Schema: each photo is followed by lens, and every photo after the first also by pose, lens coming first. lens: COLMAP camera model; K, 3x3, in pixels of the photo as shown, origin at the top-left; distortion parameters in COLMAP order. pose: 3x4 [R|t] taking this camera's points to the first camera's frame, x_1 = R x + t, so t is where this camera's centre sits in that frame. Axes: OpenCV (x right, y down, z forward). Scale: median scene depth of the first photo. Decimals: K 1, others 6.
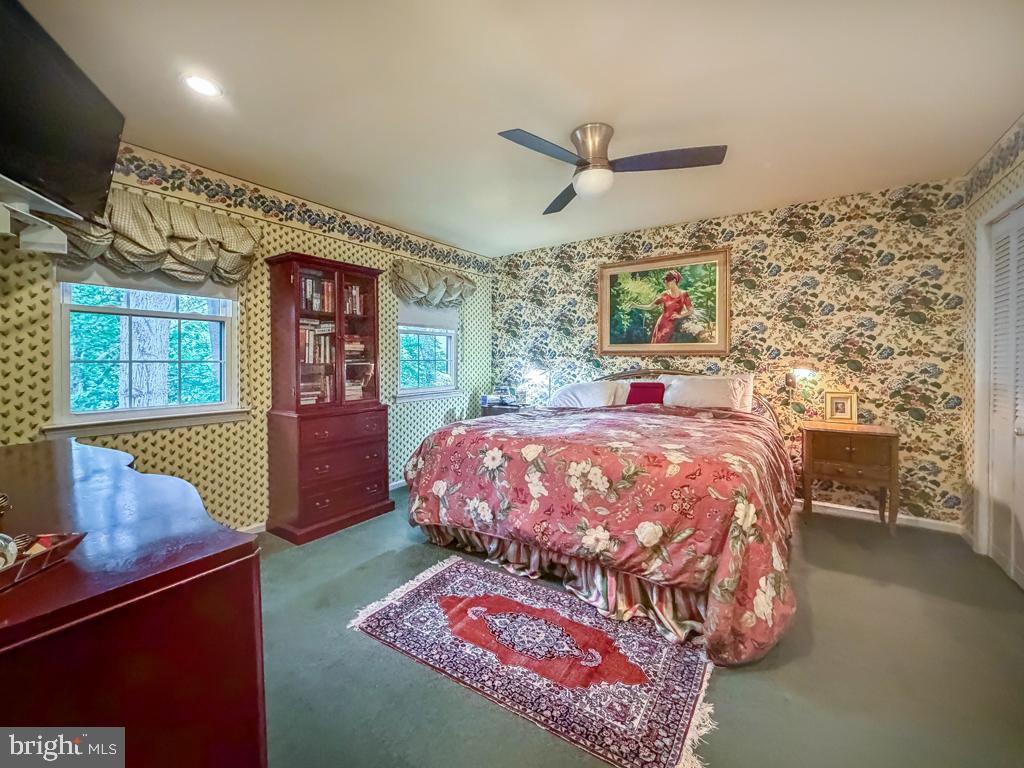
lens RADIAL K [[415.3, 0, 518.4], [0, 415.3, 374.6], [0, 0, 1]] dist [-0.000961, -0.000289]
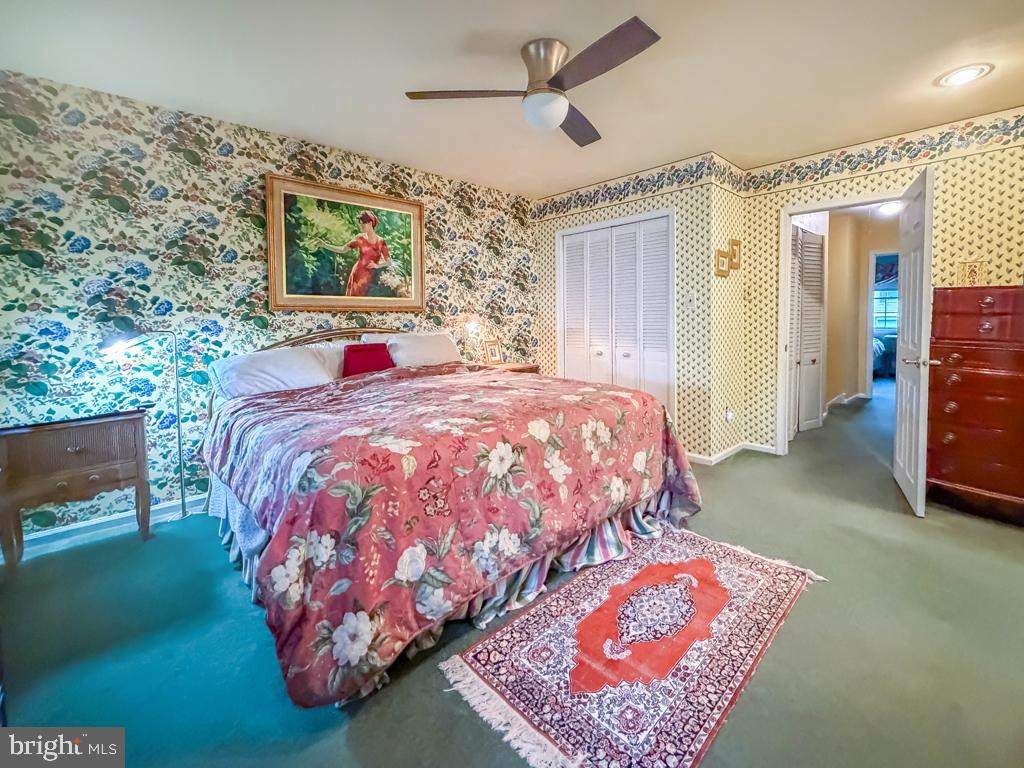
lens RADIAL K [[444.0, 0, 512.7], [0, 444.0, 345.1], [0, 0, 1]] dist [-0.001378, -0.000048]
pose [[0.227886, -0.059833, 0.971848, -0.500226], [0.047561, 0.997603, 0.050267, -0.009250], [-0.972525, 0.034767, 0.230186, 0.557643]]
